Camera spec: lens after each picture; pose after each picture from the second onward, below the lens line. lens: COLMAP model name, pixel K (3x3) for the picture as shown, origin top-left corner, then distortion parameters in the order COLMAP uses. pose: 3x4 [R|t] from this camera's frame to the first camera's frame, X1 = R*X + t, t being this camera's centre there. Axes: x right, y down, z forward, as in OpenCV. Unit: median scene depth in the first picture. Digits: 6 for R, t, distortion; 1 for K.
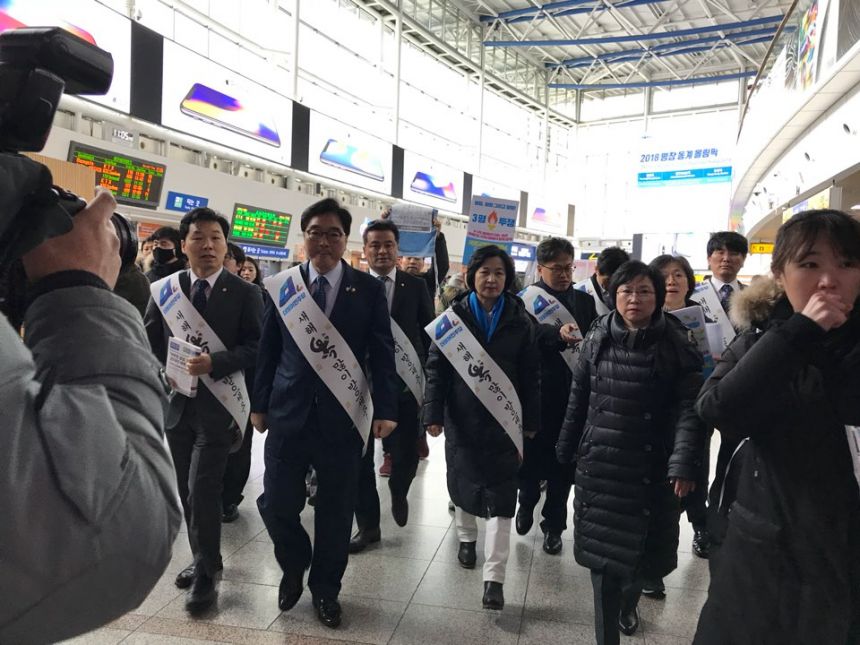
lens RADIAL K [[818.9, 0, 430.0], [0, 818.9, 322.5], [0, 0, 1]] dist [0.214347, -0.381066]
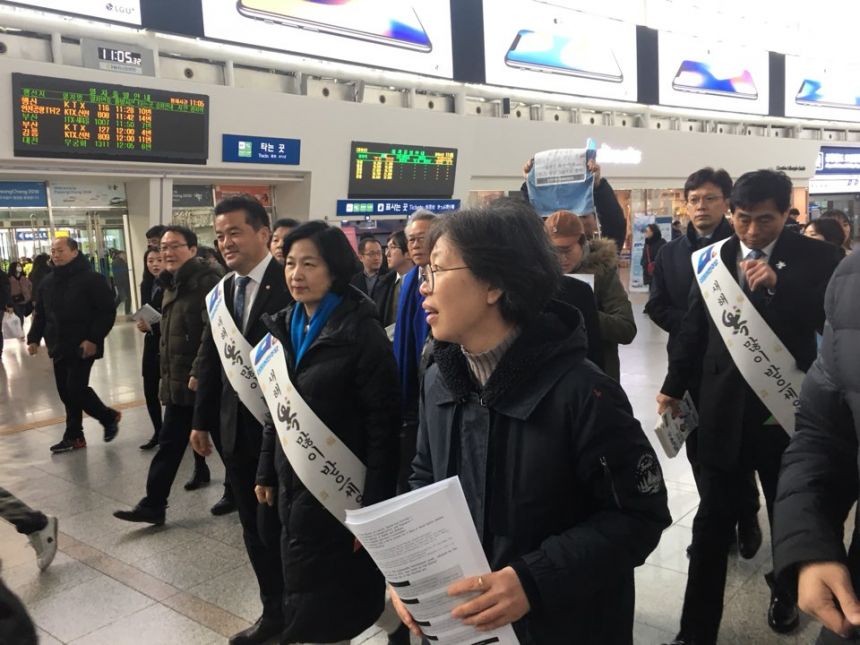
lens RADIAL K [[818.9, 0, 430.0], [0, 818.9, 322.5], [0, 0, 1]] dist [0.214347, -0.381066]
pose [[0.907129, -0.042511, -0.418700, 0.099097], [0.067938, 0.996628, 0.046001, -0.018443], [0.415333, -0.070175, 0.906959, 0.352020]]
